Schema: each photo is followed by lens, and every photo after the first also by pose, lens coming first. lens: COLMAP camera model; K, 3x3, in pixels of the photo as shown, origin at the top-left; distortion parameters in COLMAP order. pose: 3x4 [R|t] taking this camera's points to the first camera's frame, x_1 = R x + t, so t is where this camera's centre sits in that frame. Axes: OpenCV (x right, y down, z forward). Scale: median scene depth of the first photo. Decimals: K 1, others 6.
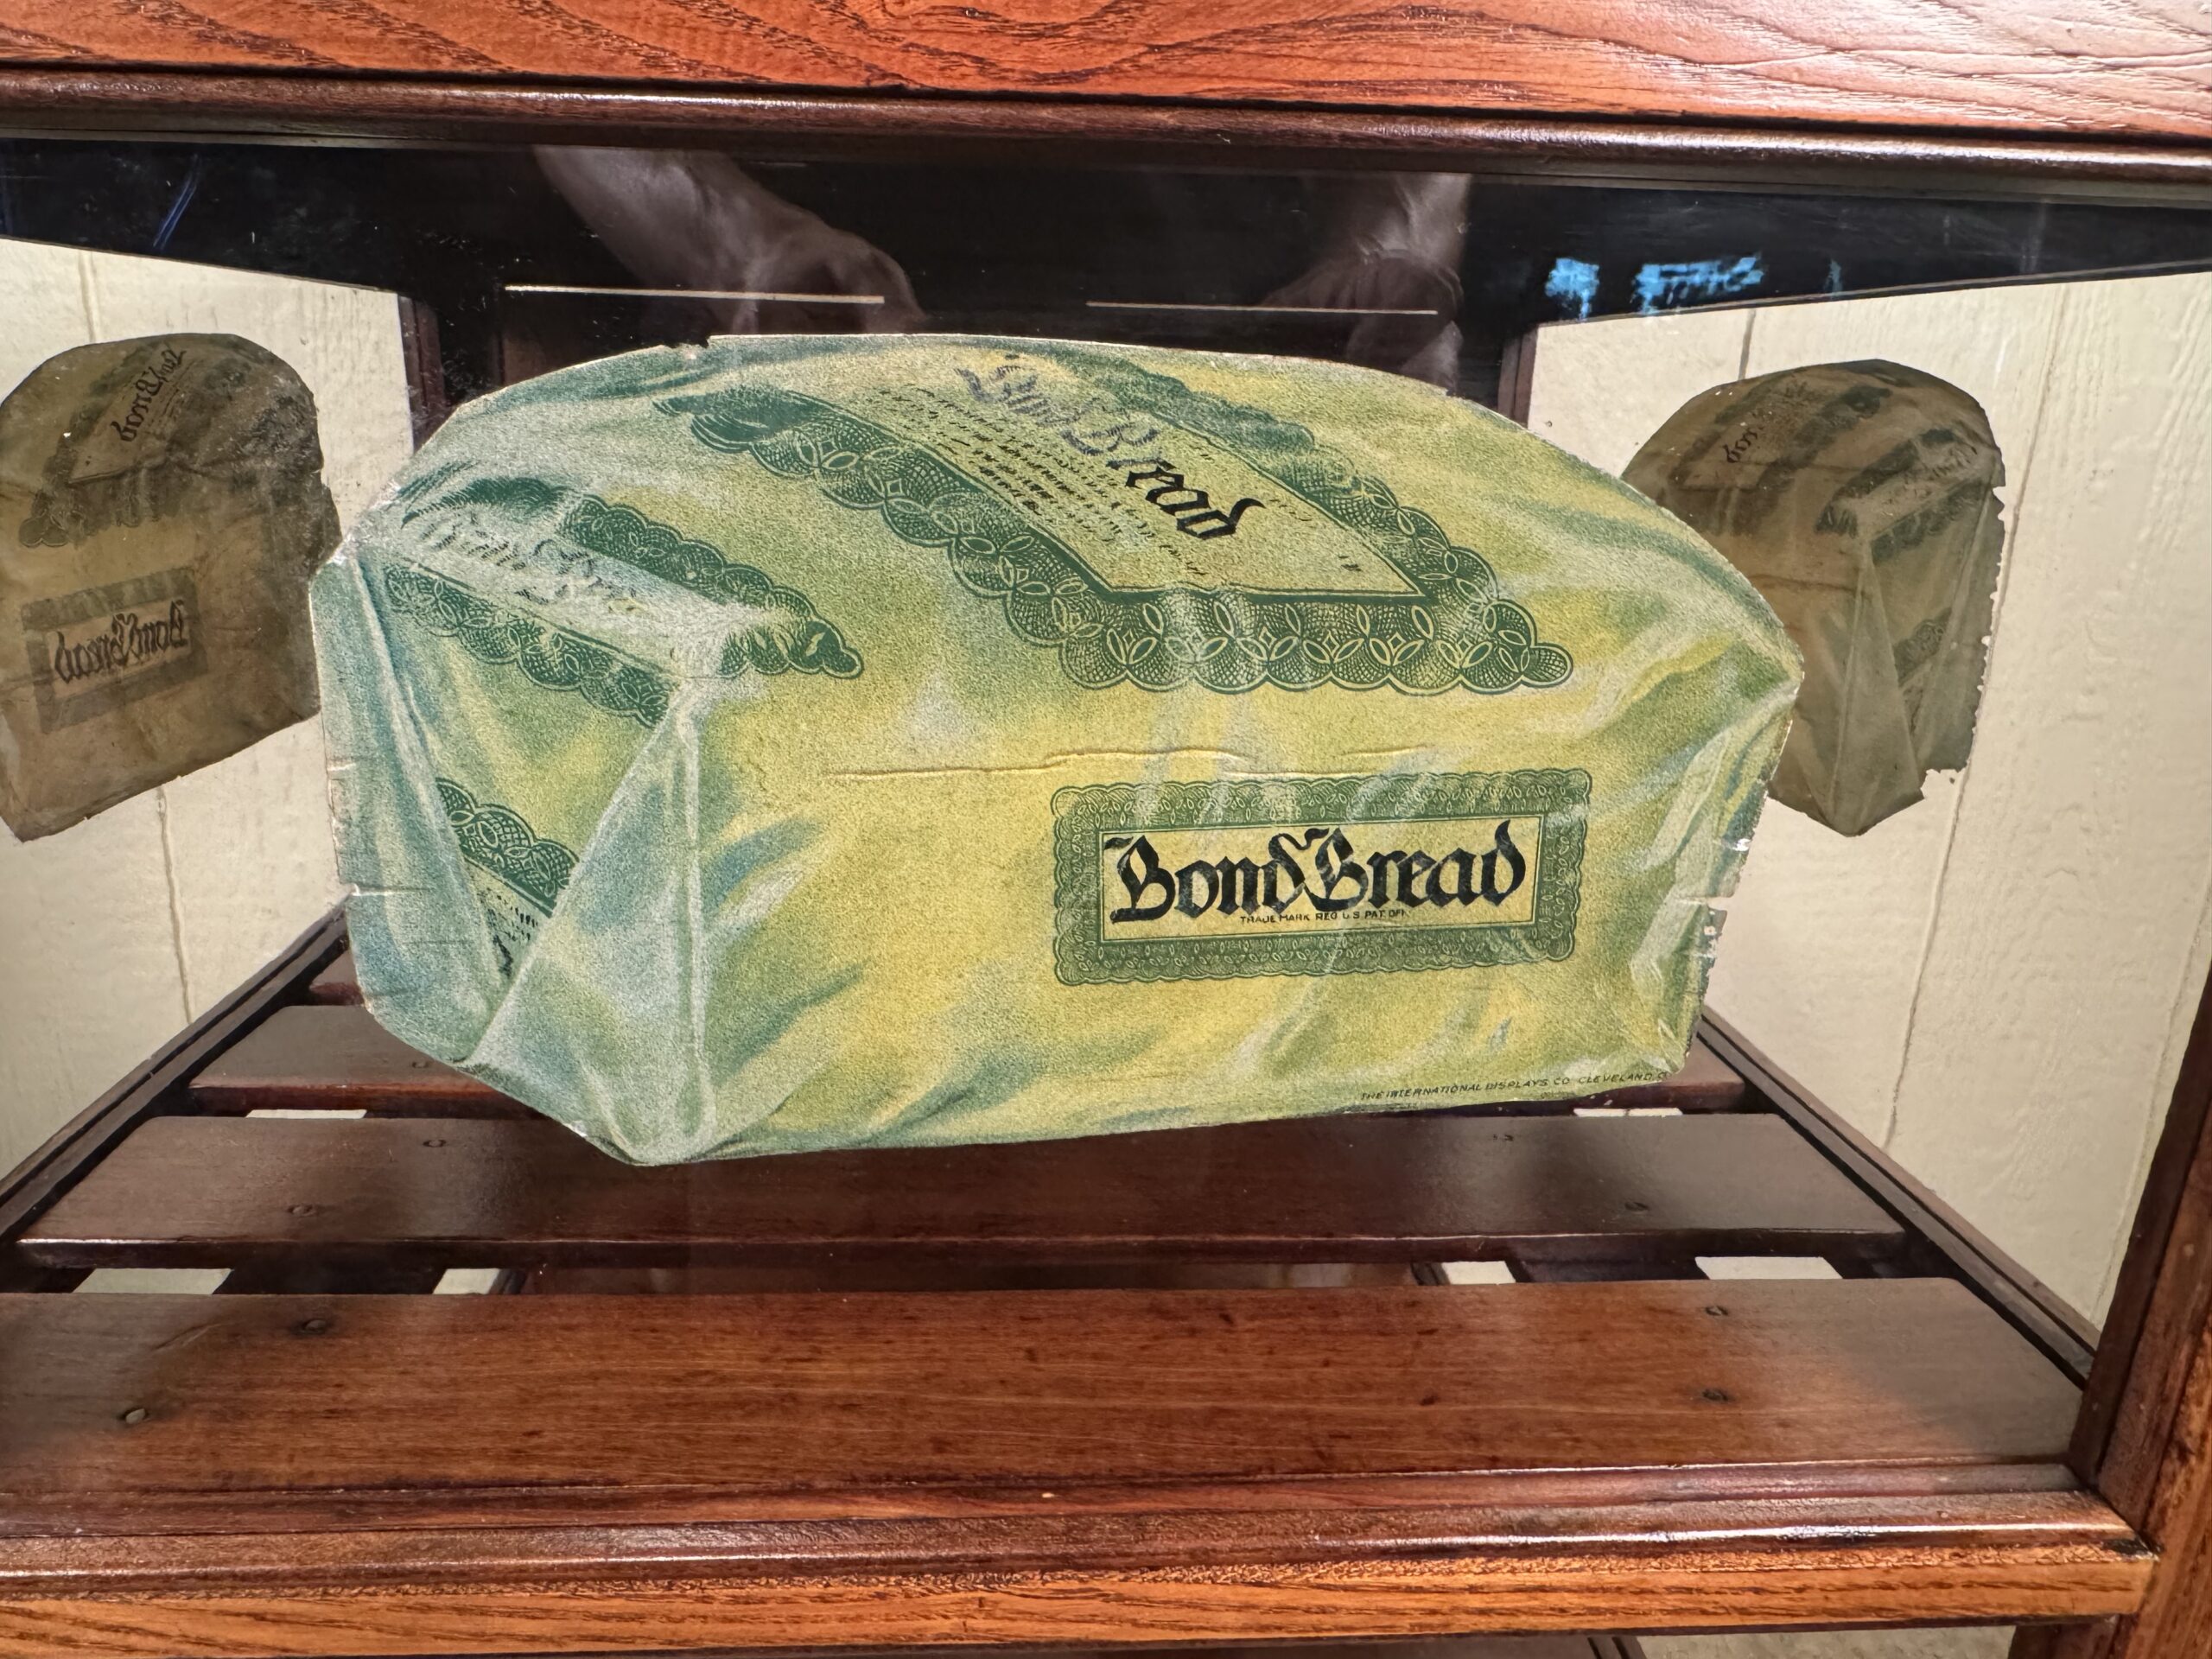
lens RADIAL K [[1431.4, 0, 1040.9], [0, 1431.4, 843.4], [0, 0, 1]] dist [-0.002665, -0.000753]
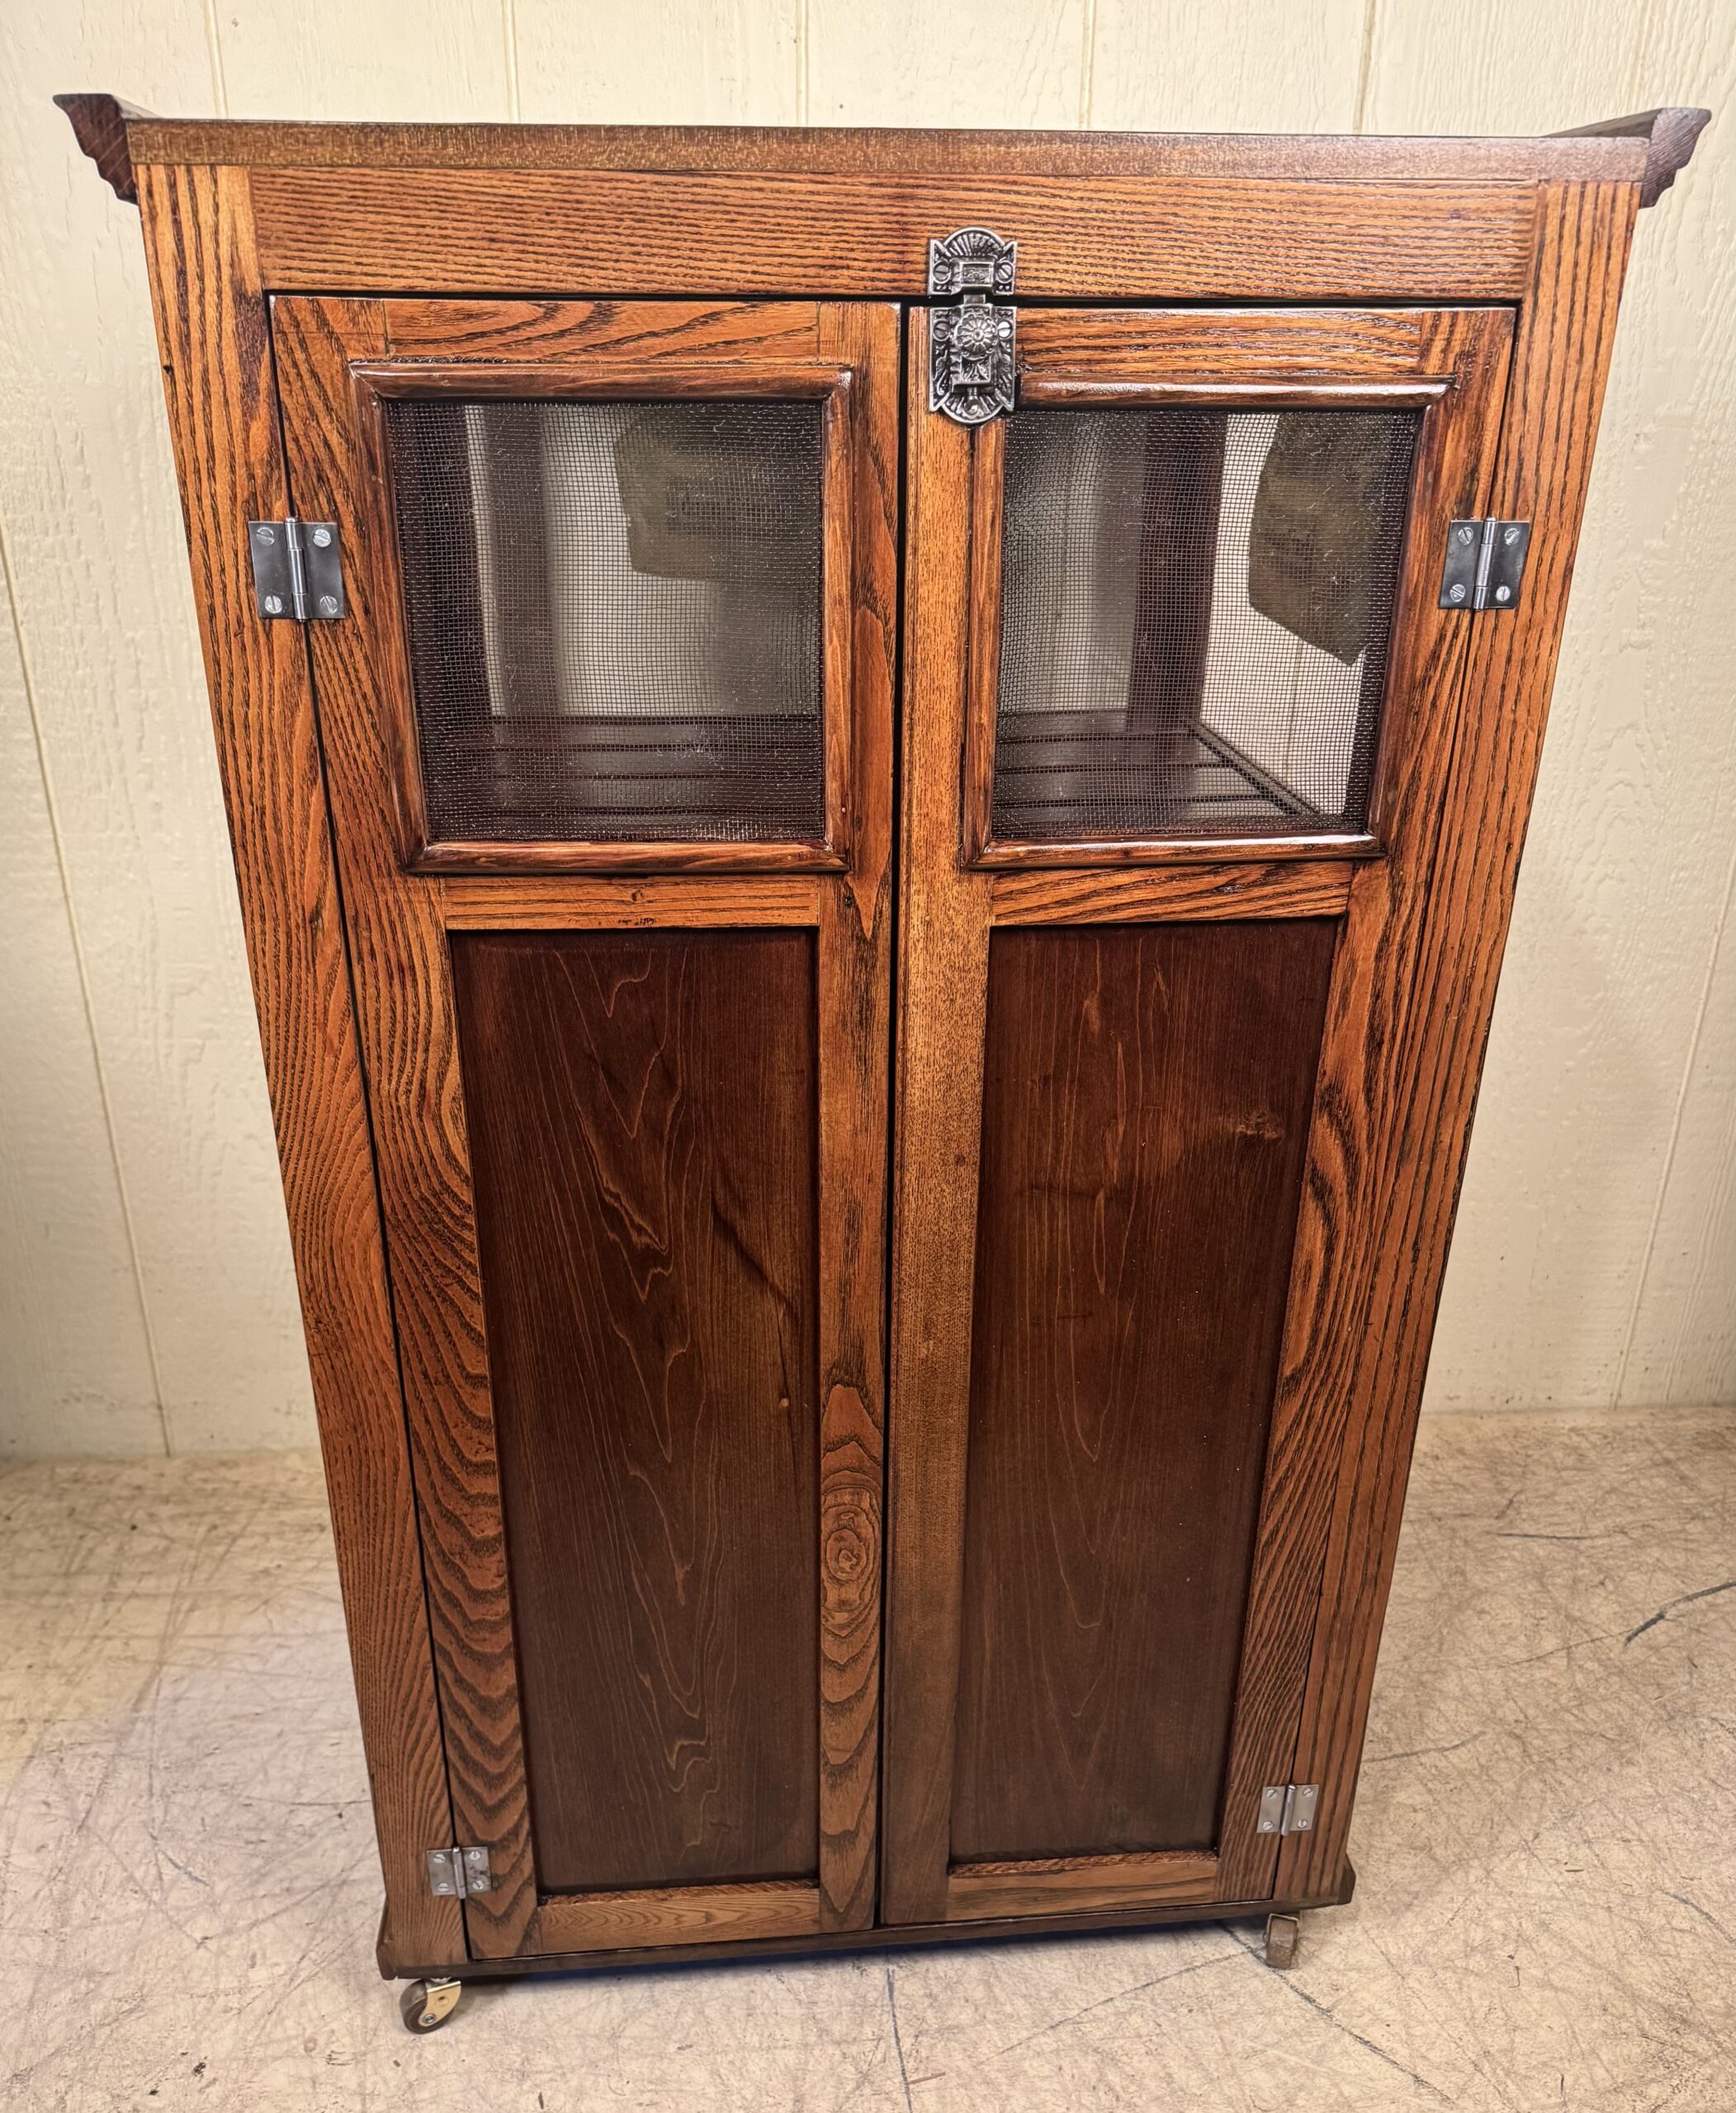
lens RADIAL K [[1704.2, 0, 855.9], [0, 1704.2, 1173.1], [0, 0, 1]] dist [-0.006015, -0.001435]
pose [[0.999750, -0.022370, -0.000119, 0.269917], [0.022156, 0.989412, 0.143434, 0.472879], [-0.003091, -0.143400, 0.989660, -1.749830]]
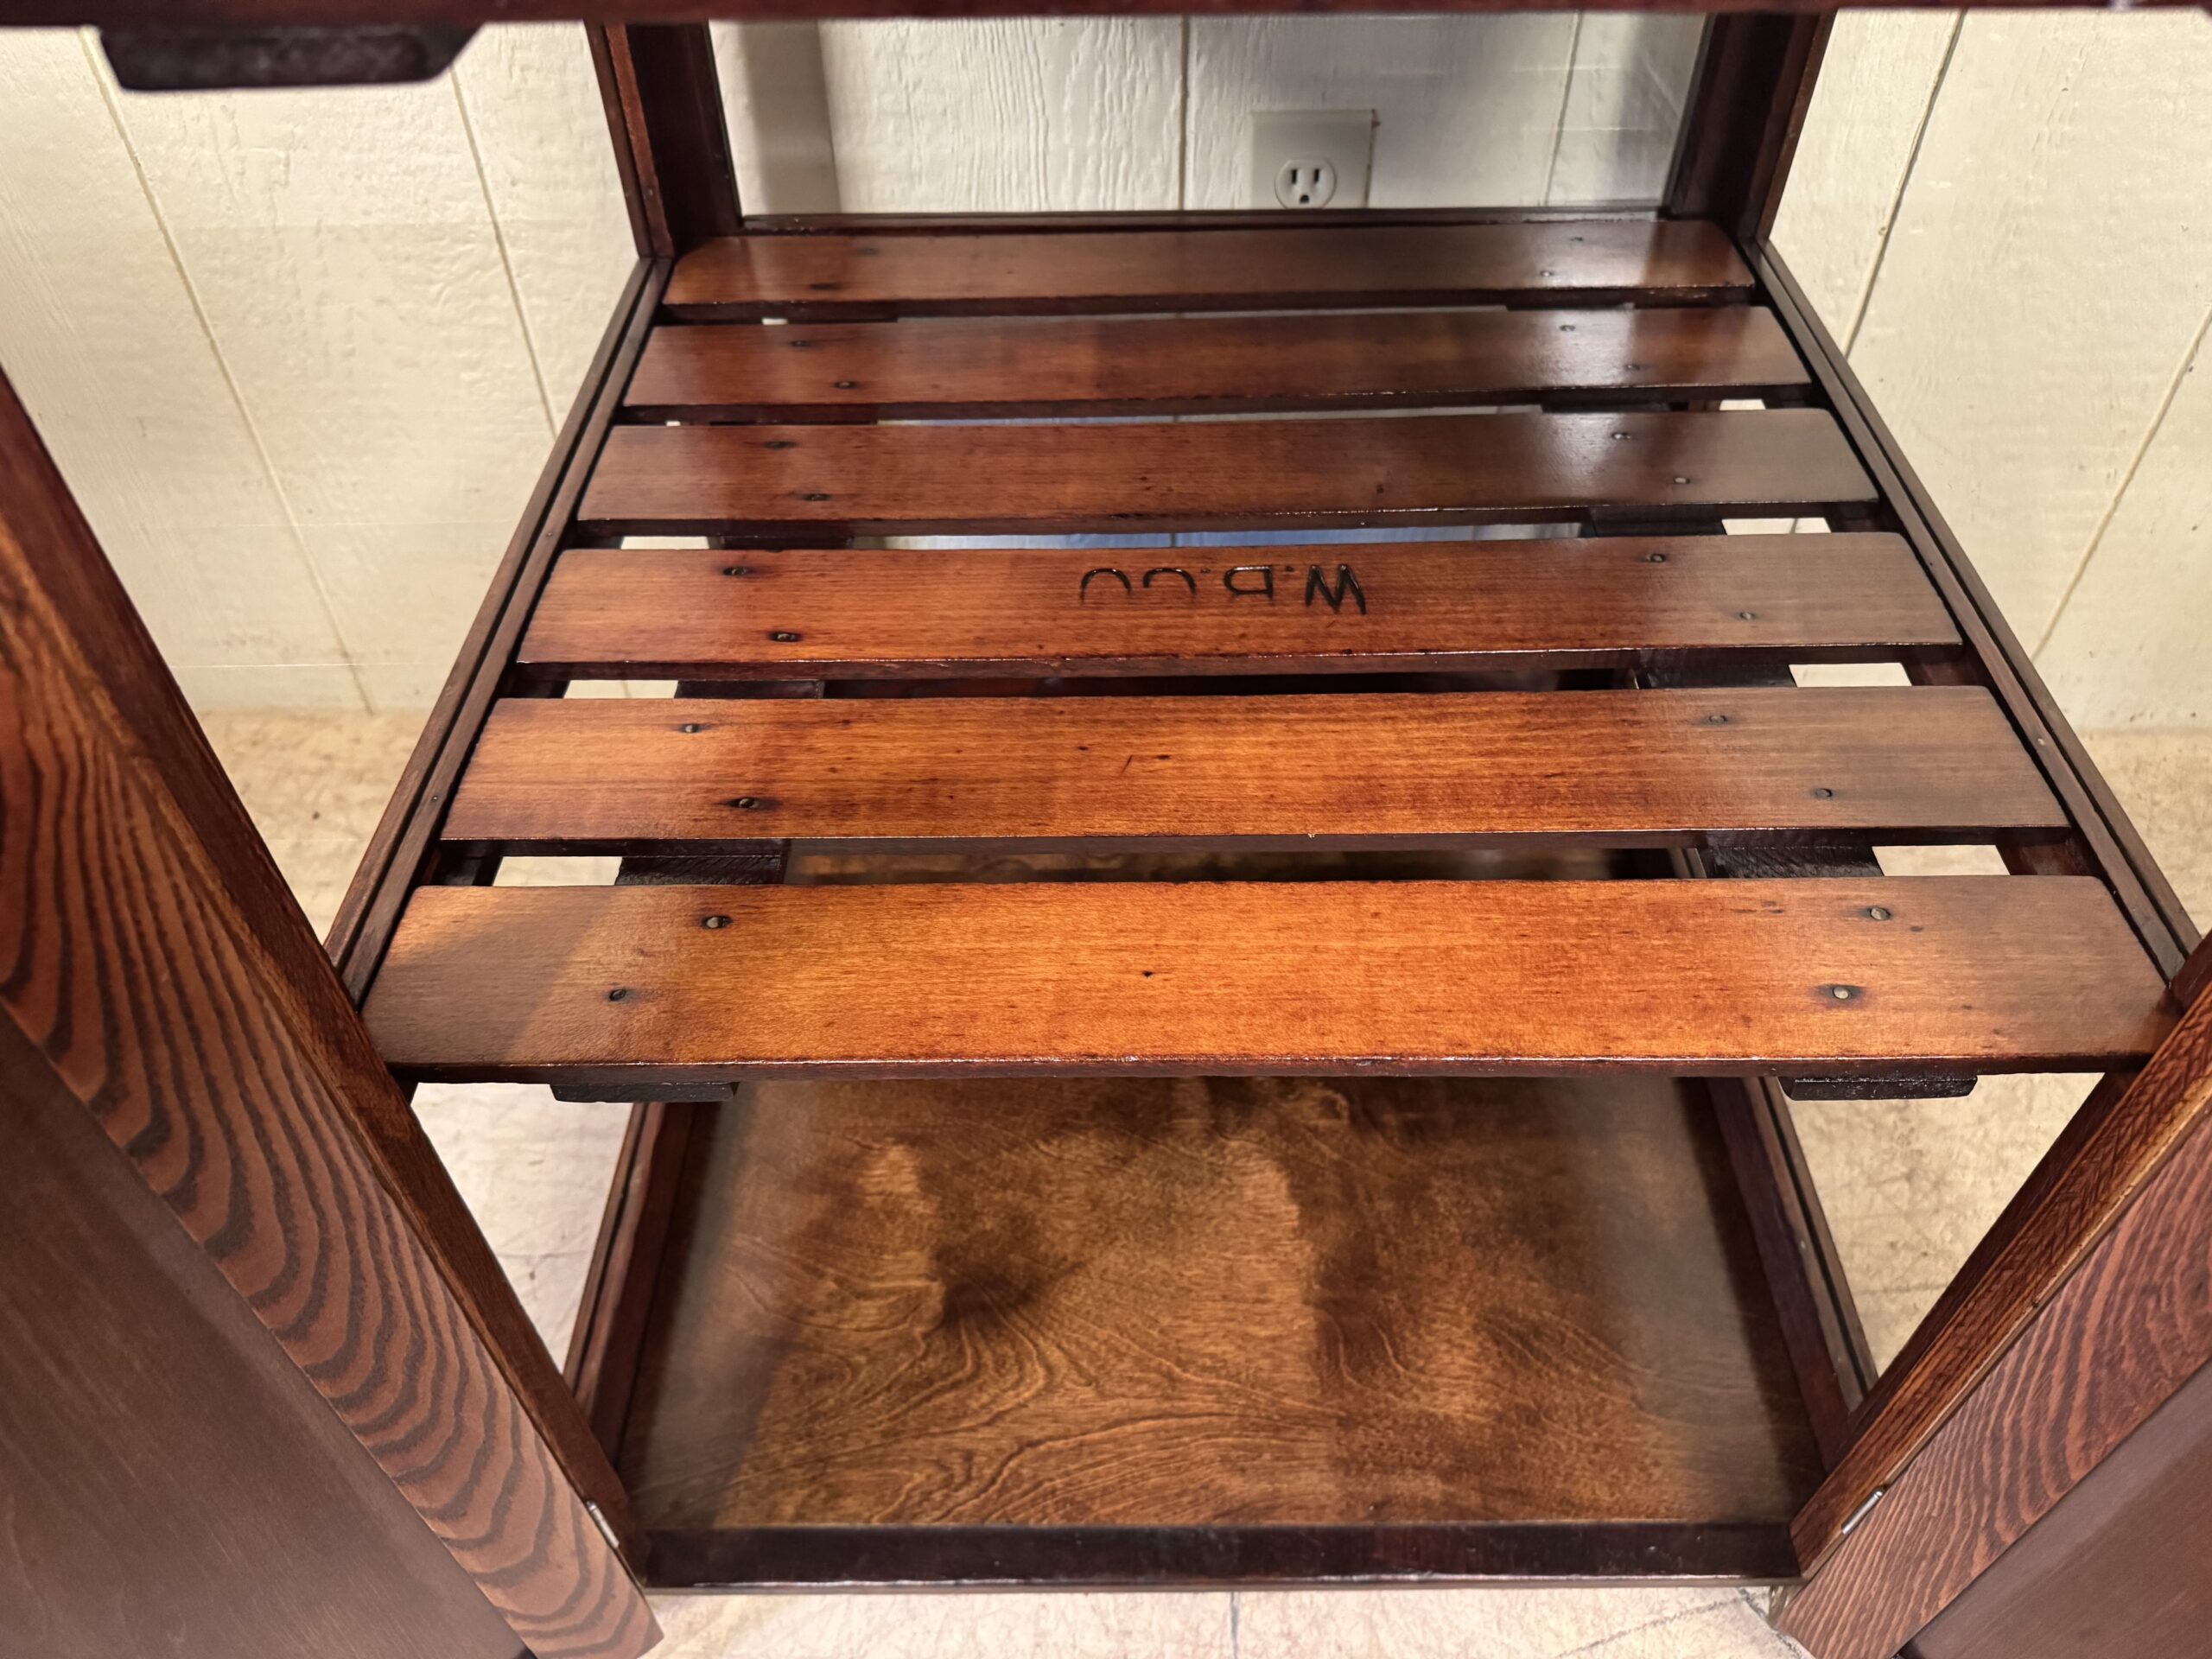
lens RADIAL K [[1569.8, 0, 1100.8], [0, 1569.8, 842.6], [0, 0, 1]] dist [0.006990, -0.023852]
pose [[0.995404, 0.035086, -0.089102, 0.274732], [0.011717, 0.878847, 0.476960, 0.509992], [0.095042, -0.475812, 0.874397, 0.283857]]
